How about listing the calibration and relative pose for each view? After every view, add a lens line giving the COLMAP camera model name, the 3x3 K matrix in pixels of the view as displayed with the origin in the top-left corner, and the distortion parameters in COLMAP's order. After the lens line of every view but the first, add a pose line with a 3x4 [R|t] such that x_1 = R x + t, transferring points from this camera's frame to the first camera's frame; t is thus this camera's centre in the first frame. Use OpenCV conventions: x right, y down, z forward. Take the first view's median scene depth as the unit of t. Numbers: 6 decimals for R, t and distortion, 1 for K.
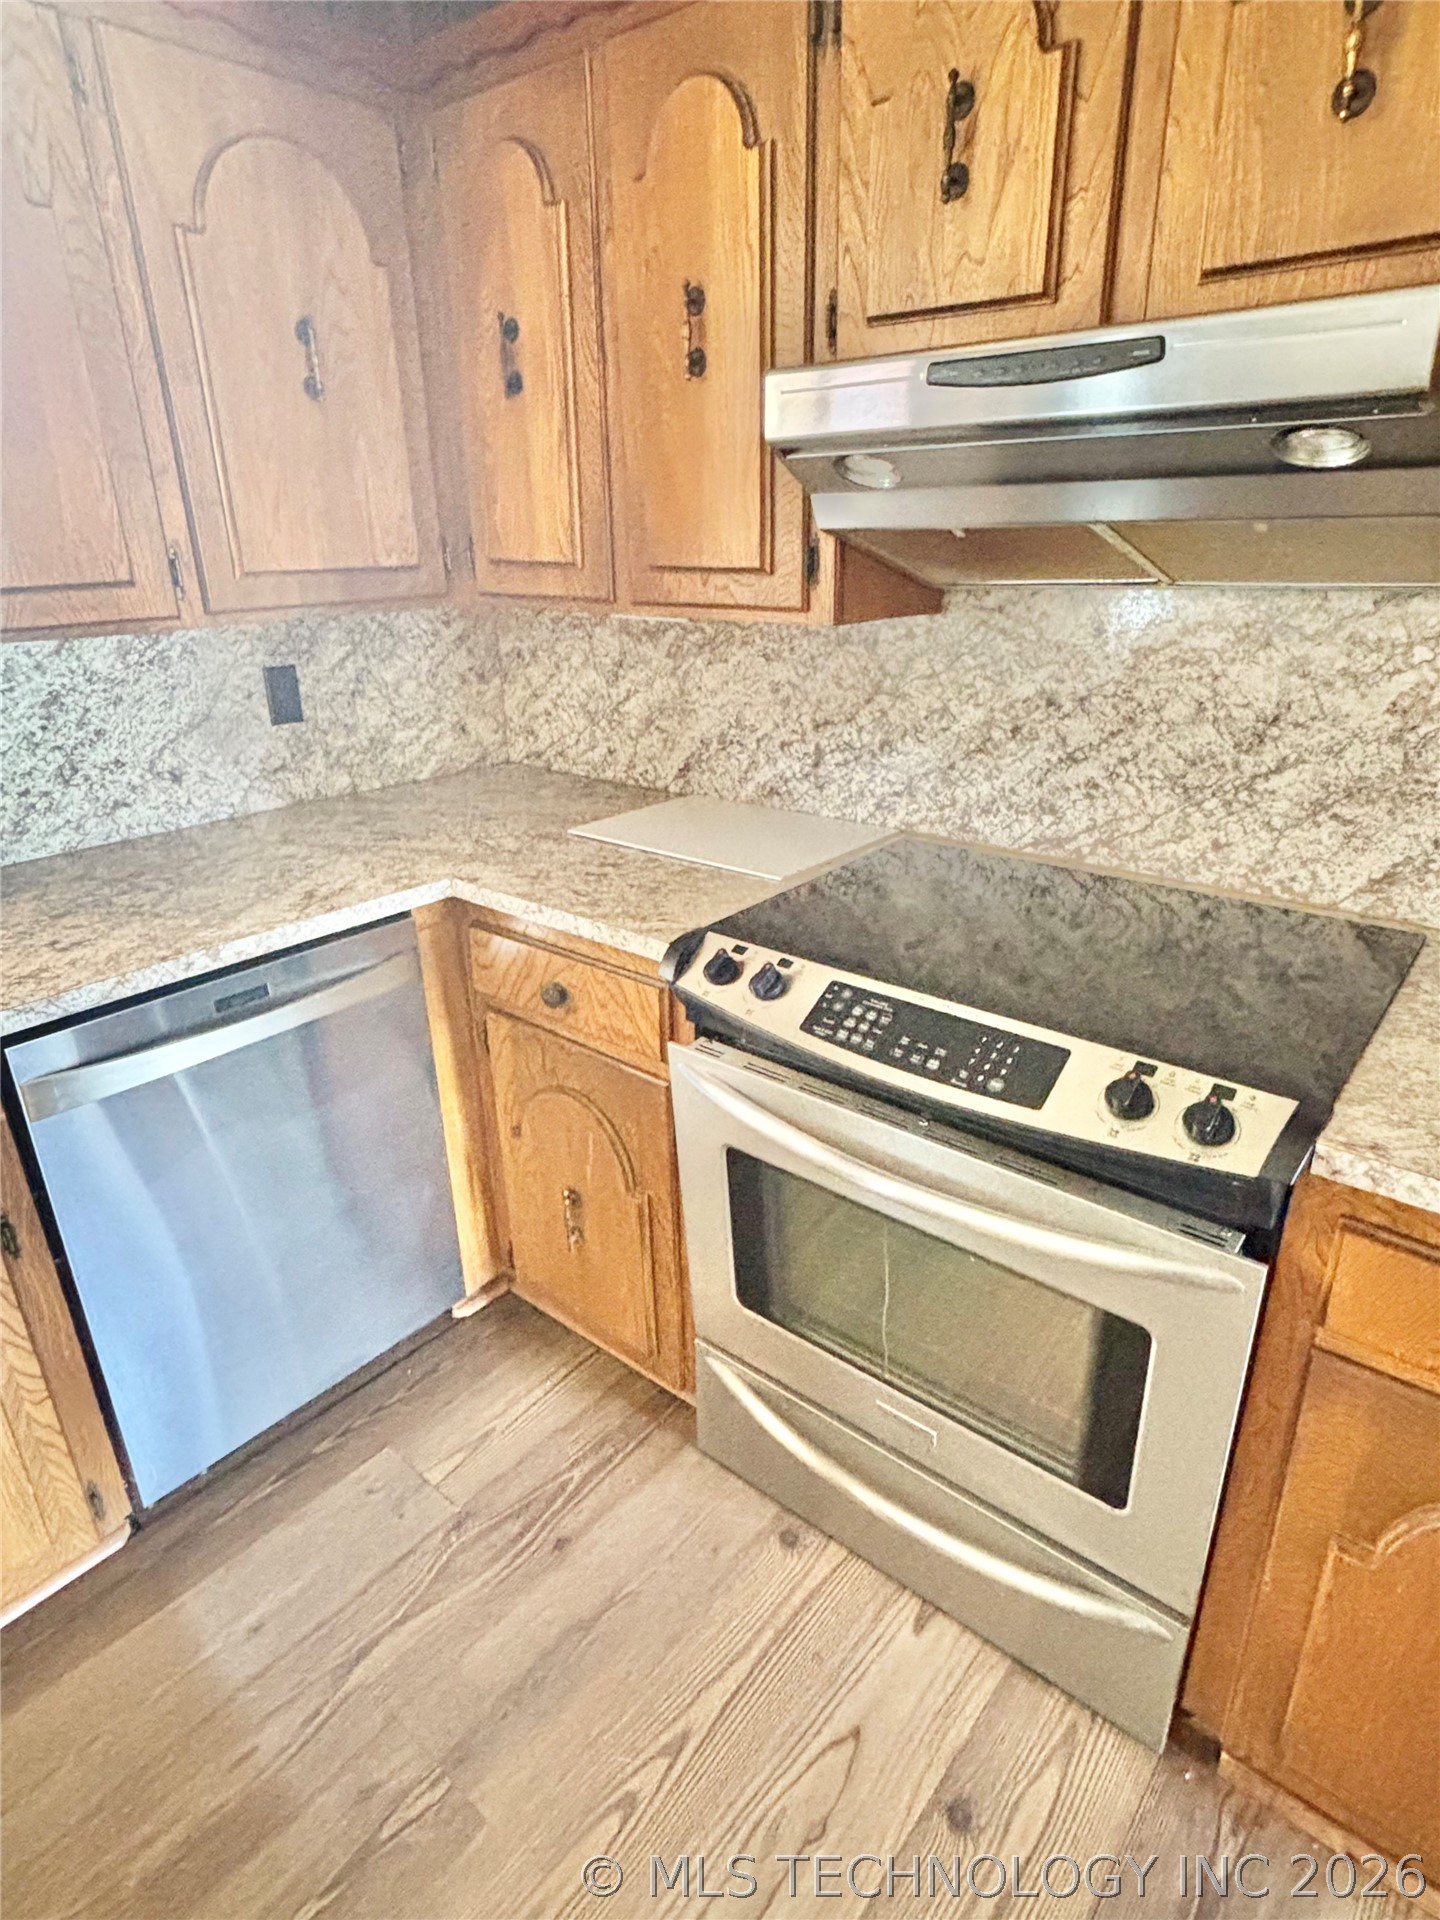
lens RADIAL K [[1067.6, 0, 731.7], [0, 1067.6, 963.1], [0, 0, 1]] dist [0.000223, -0.005413]
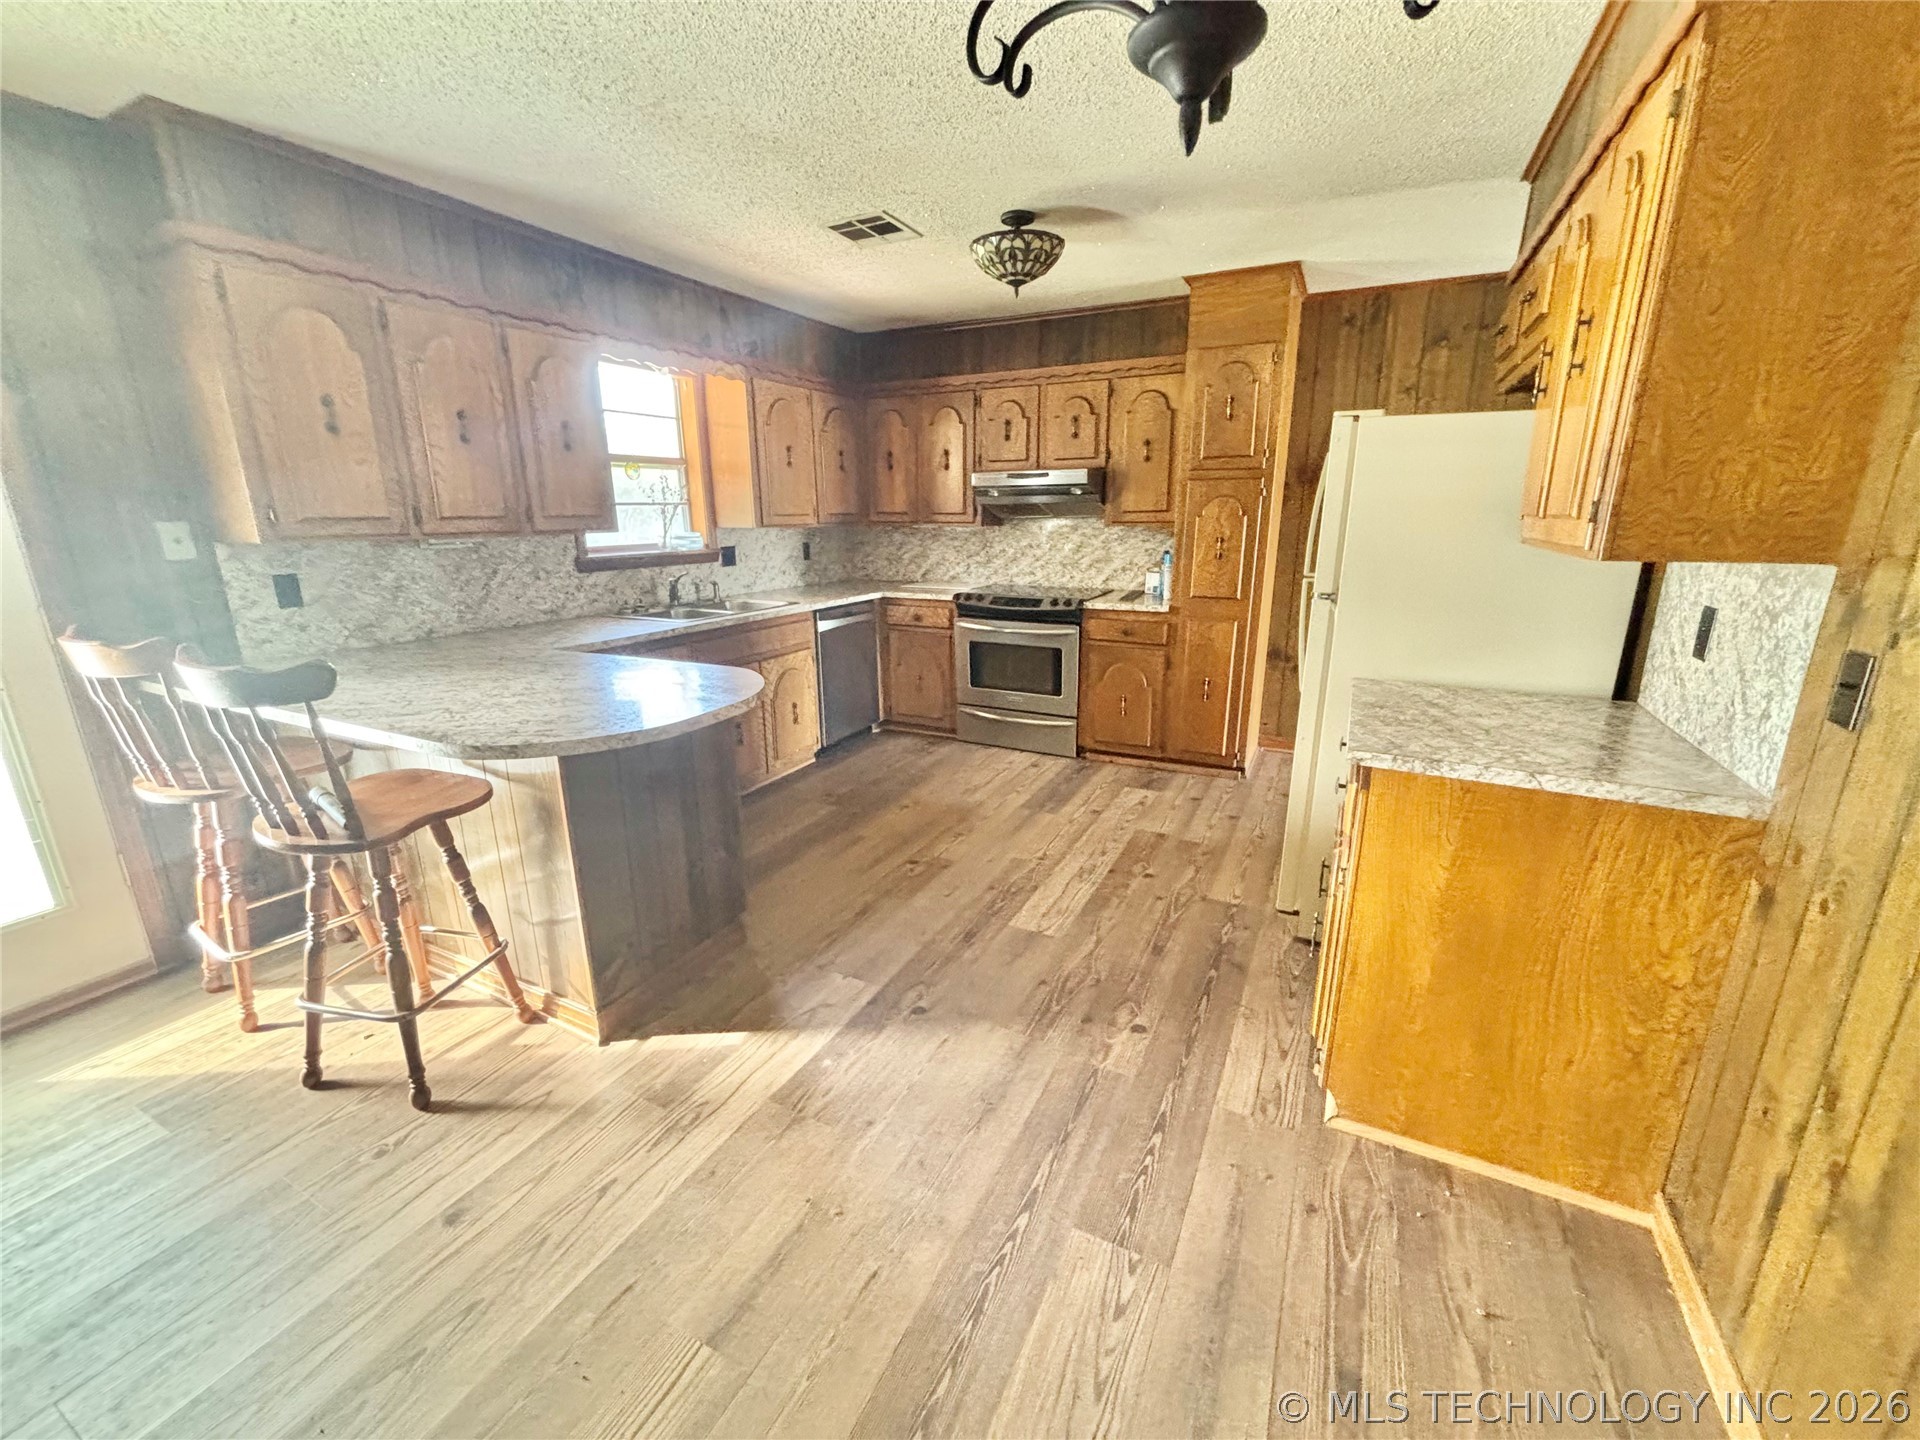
lens RADIAL K [[774.6, 0, 959.8], [0, 774.6, 724.2], [0, 0, 1]] dist [0.001886, -0.000070]
pose [[0.975229, -0.047263, 0.216089, -0.646890], [0.071806, 0.991644, -0.107172, 0.737260], [-0.209218, 0.120034, 0.970474, -1.752902]]
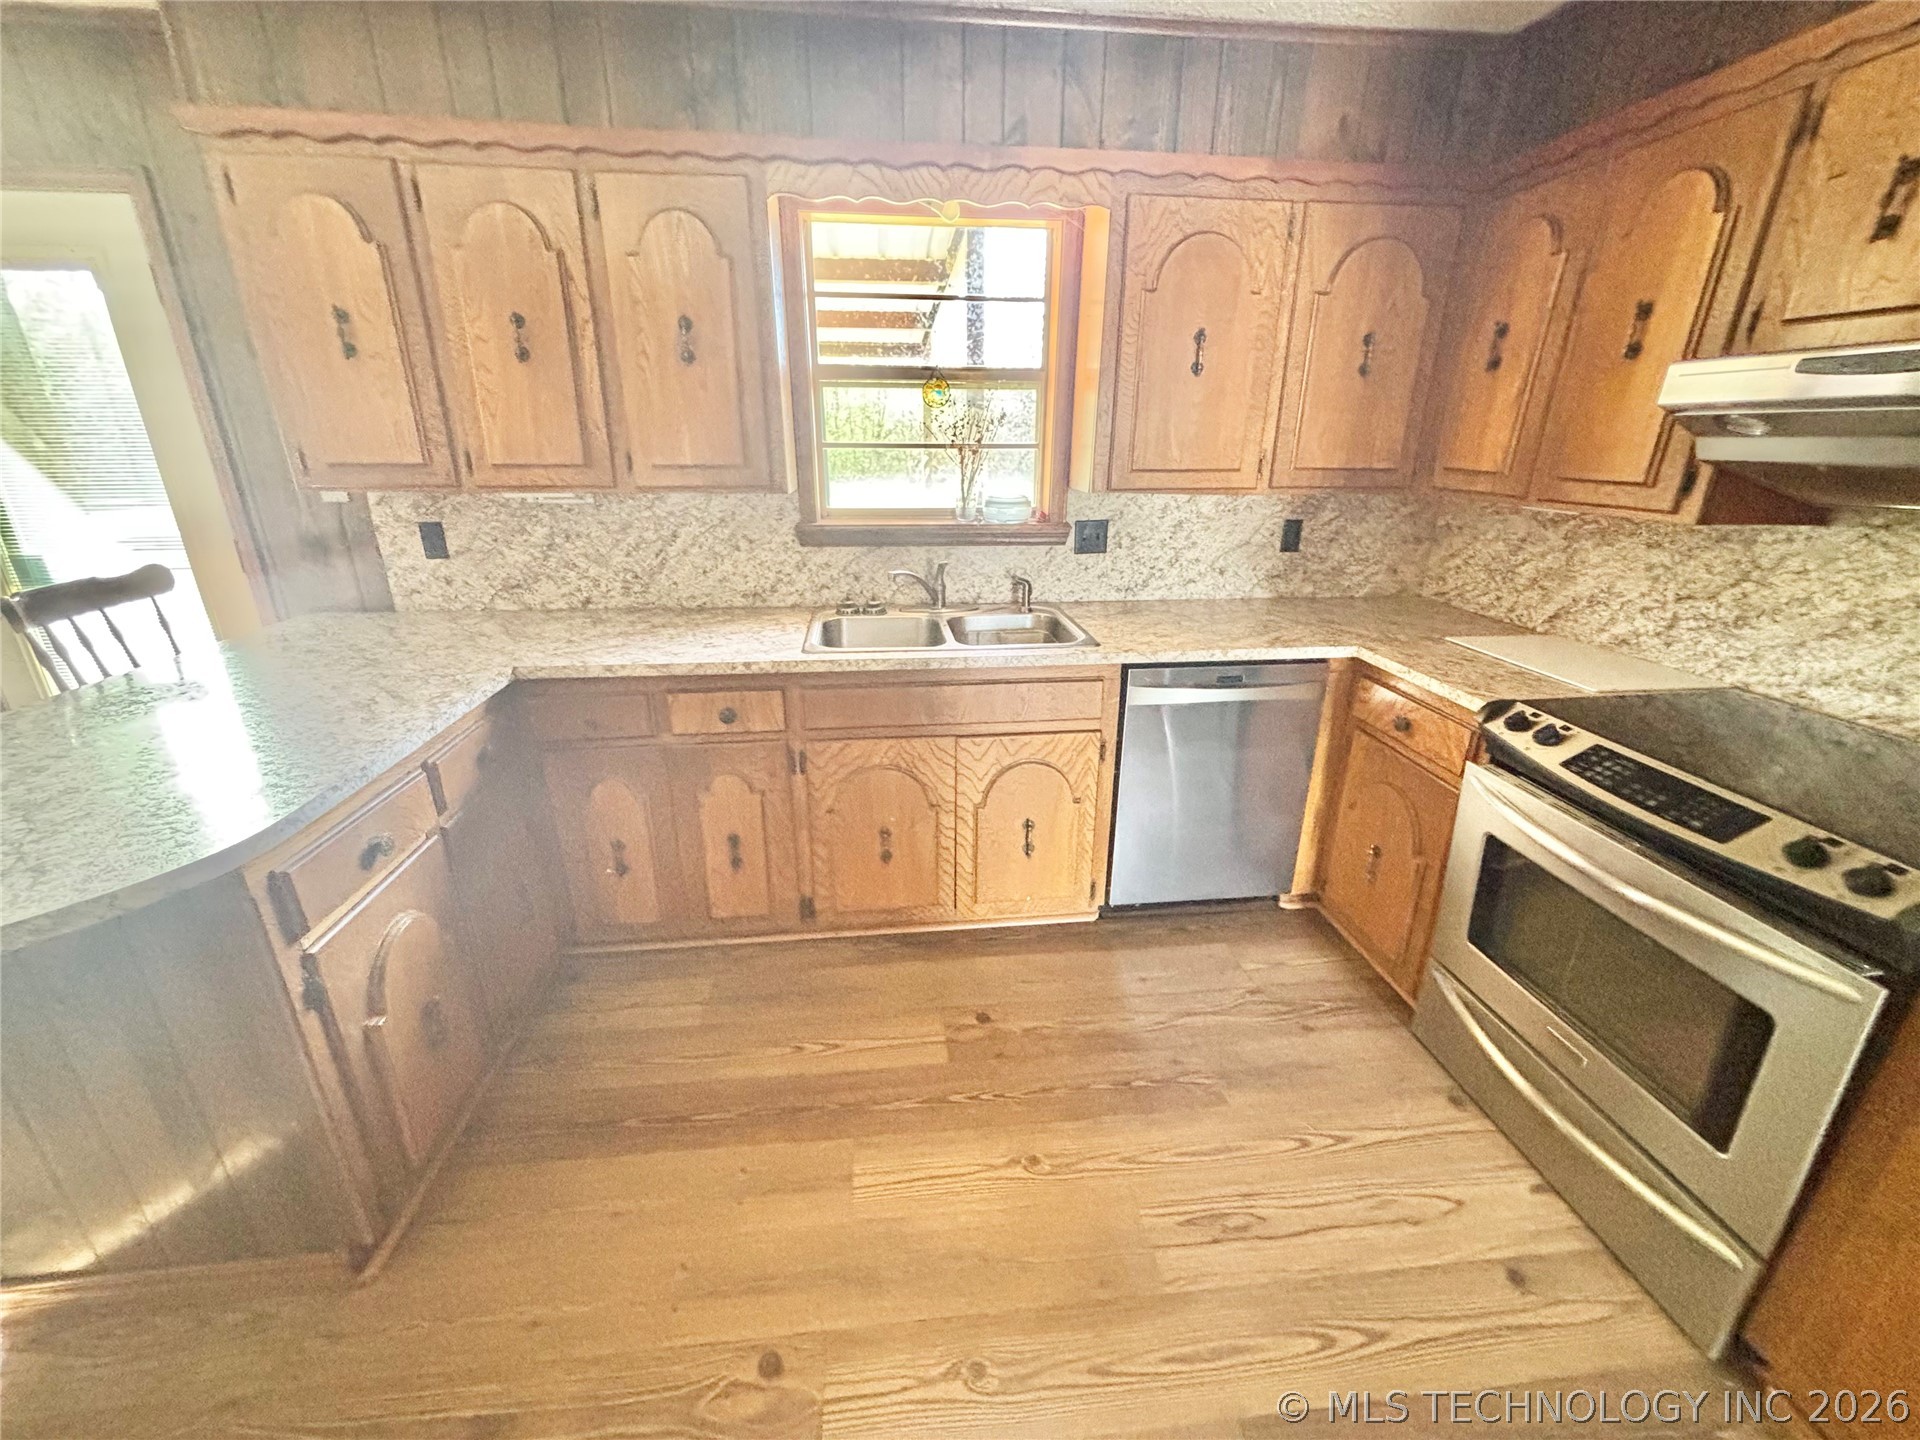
lens RADIAL K [[774.6, 0, 958.0], [0, 774.6, 714.1], [0, 0, 1]] dist [0.001886, -0.000070]
pose [[0.719654, 0.255095, -0.645774, 0.114025], [-0.278934, 0.957931, 0.067557, 0.127610], [0.635840, 0.131511, 0.760534, -0.374505]]
